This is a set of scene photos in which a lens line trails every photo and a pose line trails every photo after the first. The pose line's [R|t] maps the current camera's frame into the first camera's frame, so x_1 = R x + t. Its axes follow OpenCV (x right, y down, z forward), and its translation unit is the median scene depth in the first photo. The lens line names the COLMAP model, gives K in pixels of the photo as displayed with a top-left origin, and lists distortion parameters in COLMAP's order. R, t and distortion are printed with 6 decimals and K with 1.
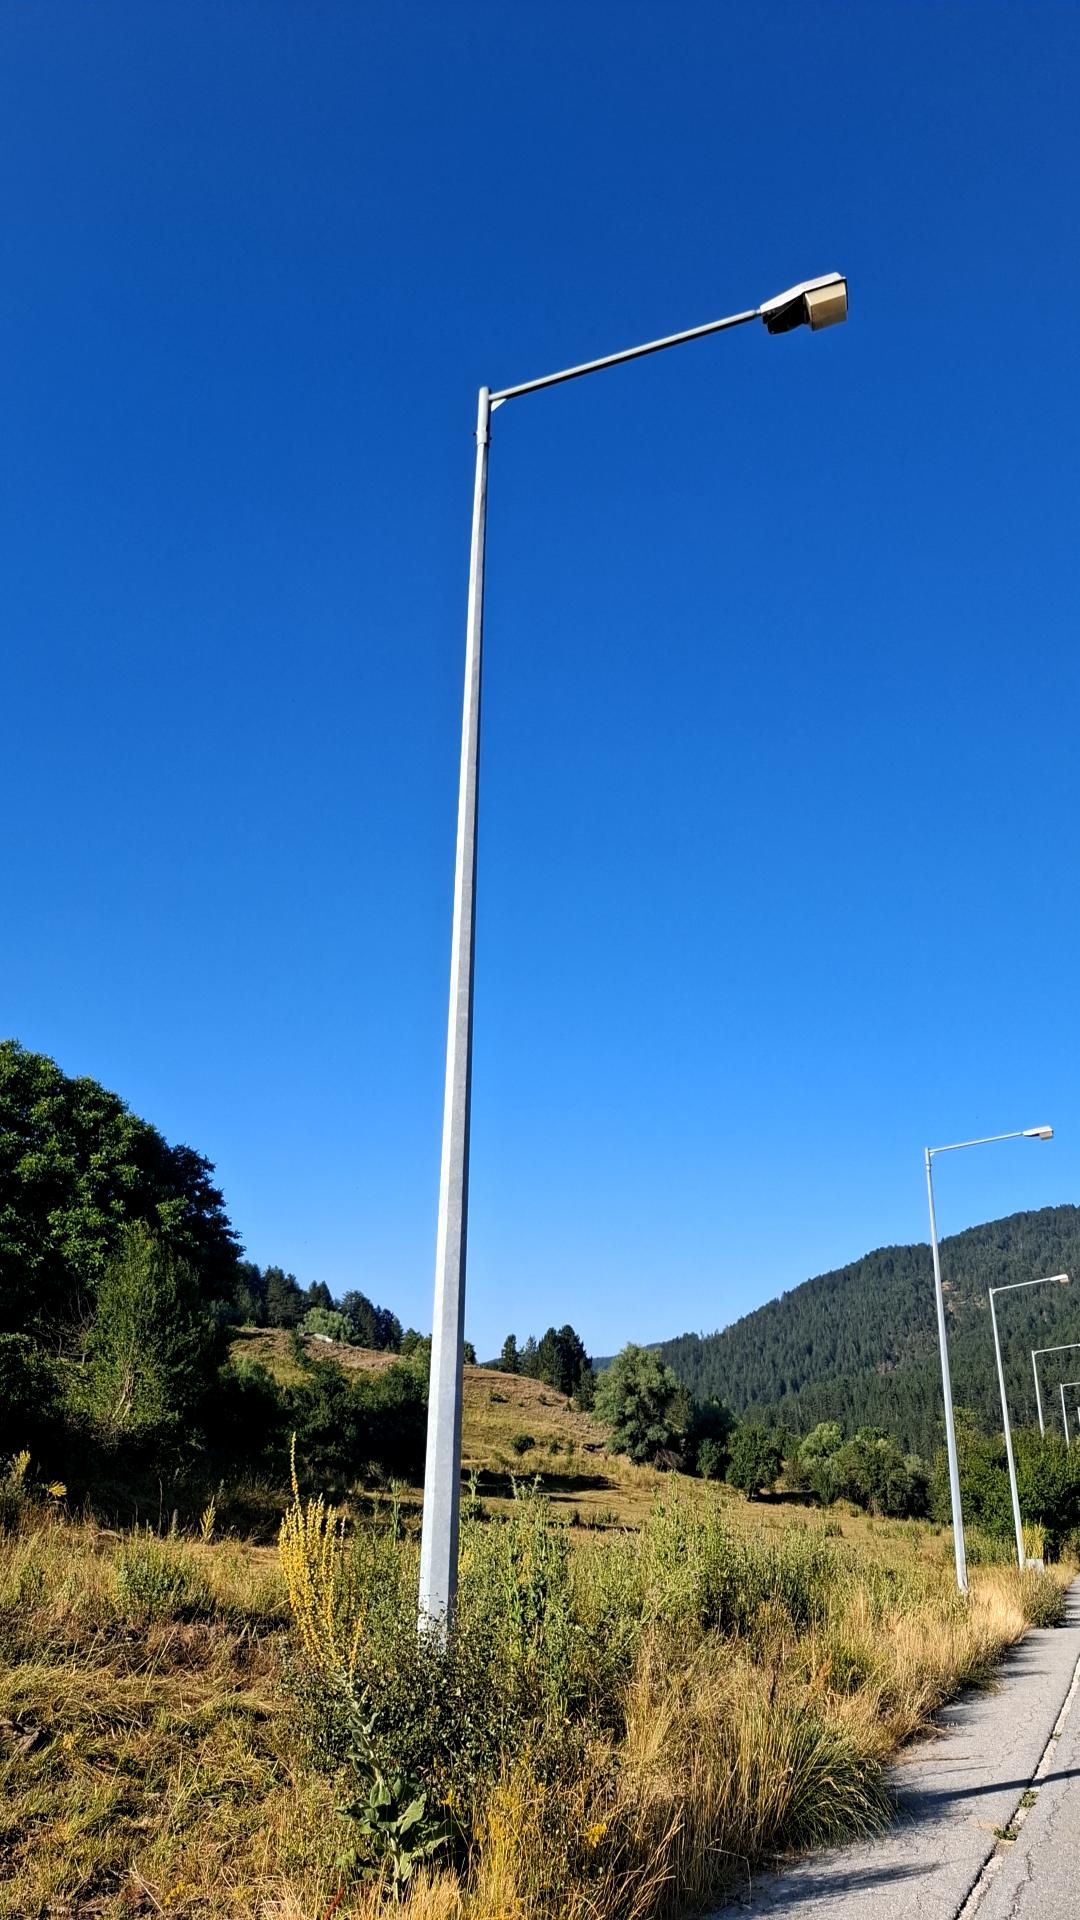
lens RADIAL K [[1309.9, 0, 524.4], [0, 1309.9, 948.5], [0, 0, 1]] dist [0.159726, -0.340944]
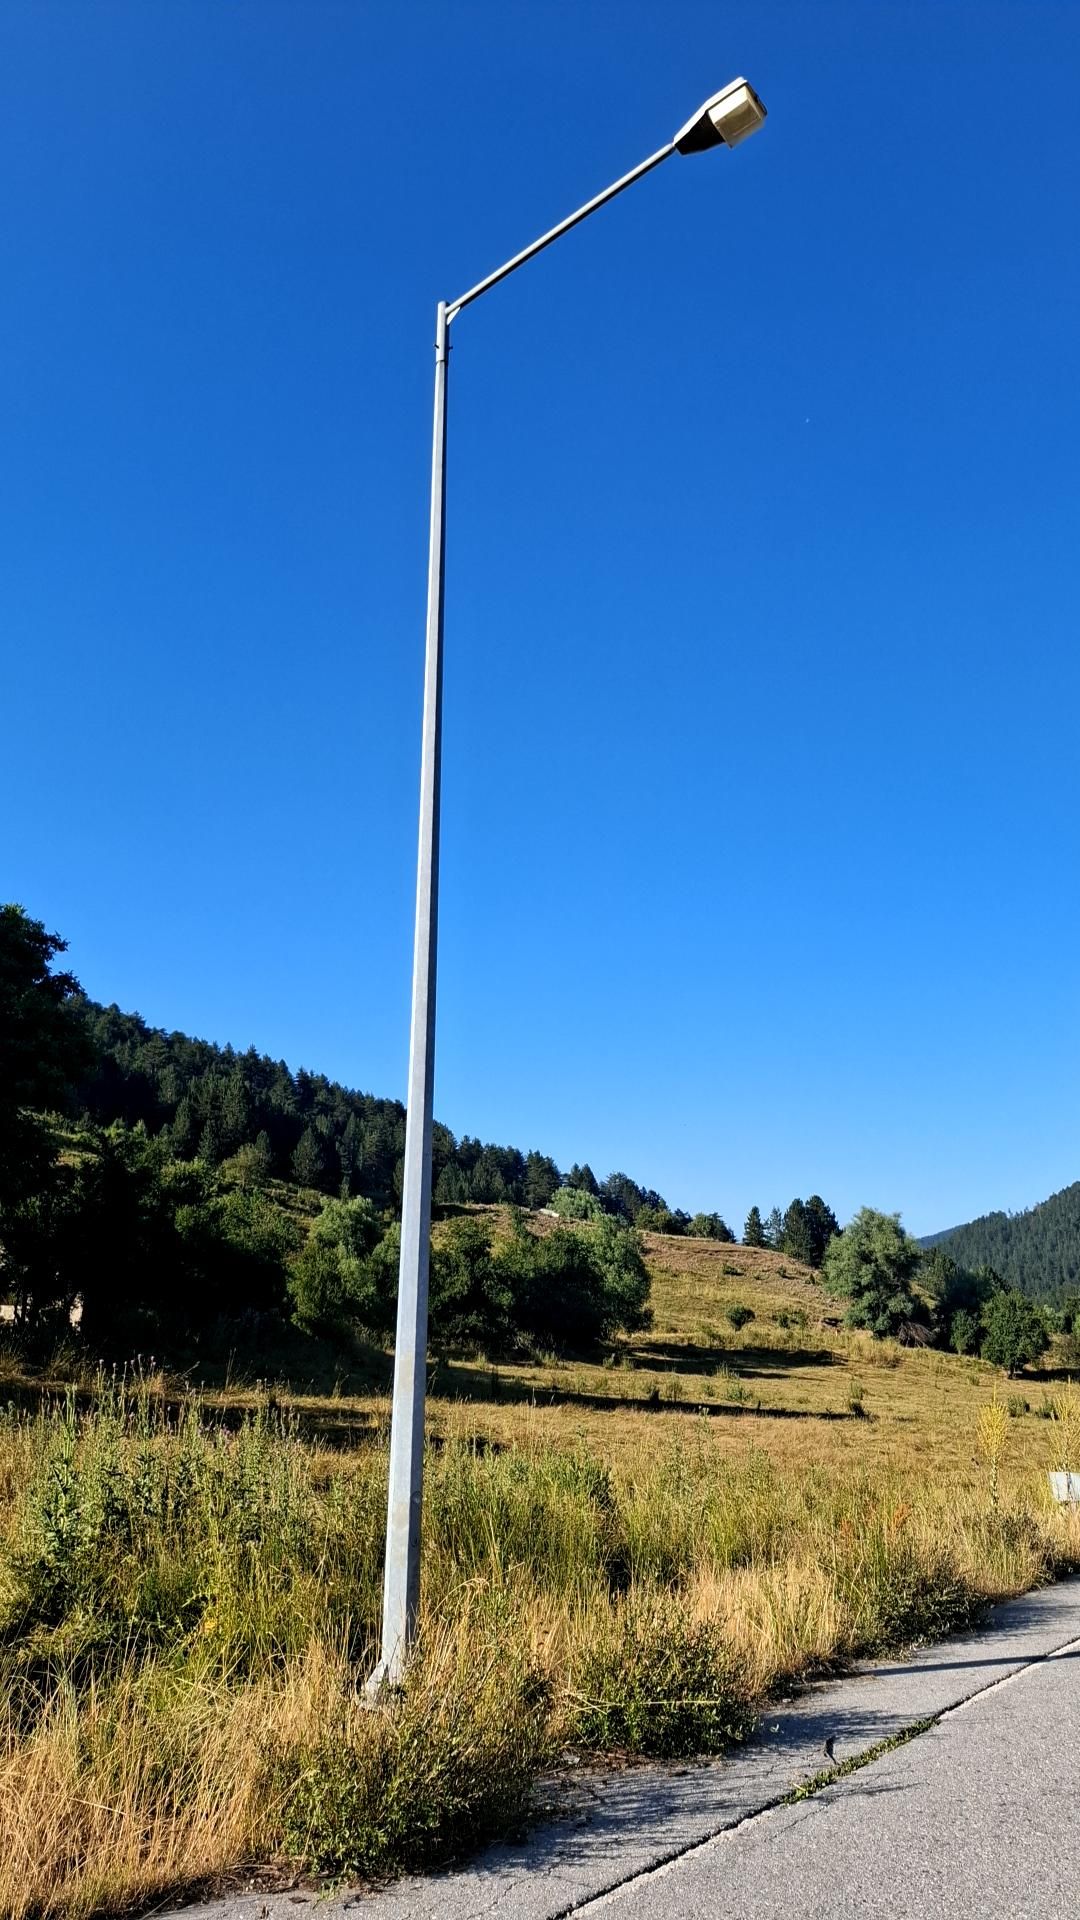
lens RADIAL K [[1309.9, 0, 524.4], [0, 1309.9, 948.5], [0, 0, 1]] dist [0.159726, -0.340944]
pose [[0.975169, -0.070236, -0.210031, 0.055637], [0.086569, 0.993812, 0.069599, 0.043082], [0.203843, -0.086053, 0.975214, 0.100128]]
